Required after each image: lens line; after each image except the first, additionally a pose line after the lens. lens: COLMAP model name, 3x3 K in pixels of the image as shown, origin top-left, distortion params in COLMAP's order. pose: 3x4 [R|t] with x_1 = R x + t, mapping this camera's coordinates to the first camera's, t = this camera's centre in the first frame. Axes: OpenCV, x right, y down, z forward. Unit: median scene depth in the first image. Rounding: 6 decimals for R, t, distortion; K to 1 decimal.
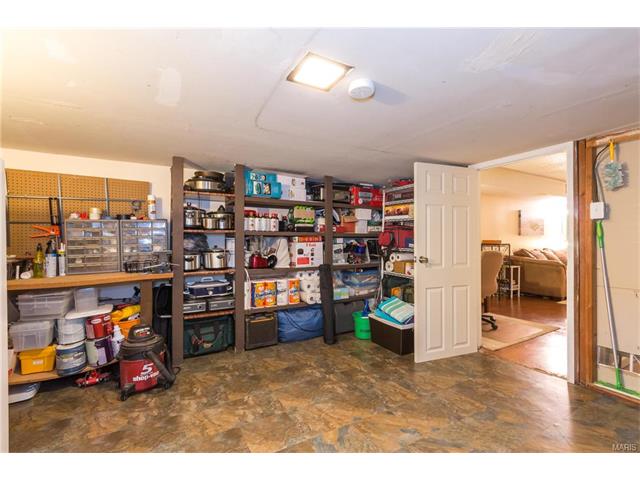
lens RADIAL K [[289.2, 0, 316.3], [0, 289.2, 238.8], [0, 0, 1]] dist [0.007077, -0.000416]
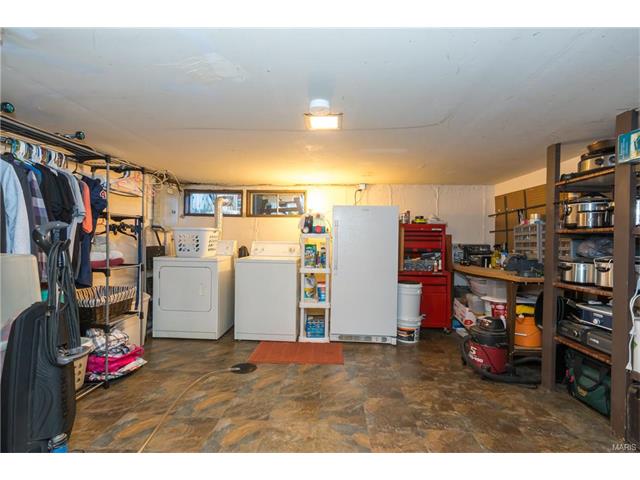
lens RADIAL K [[289.2, 0, 318.3], [0, 289.2, 240.3], [0, 0, 1]] dist [0.007077, -0.000416]
pose [[-0.530733, -0.008366, -0.847498, 0.749893], [-0.017149, 0.999853, 0.000870, 0.009712], [0.847366, 0.014996, -0.530798, 1.078235]]
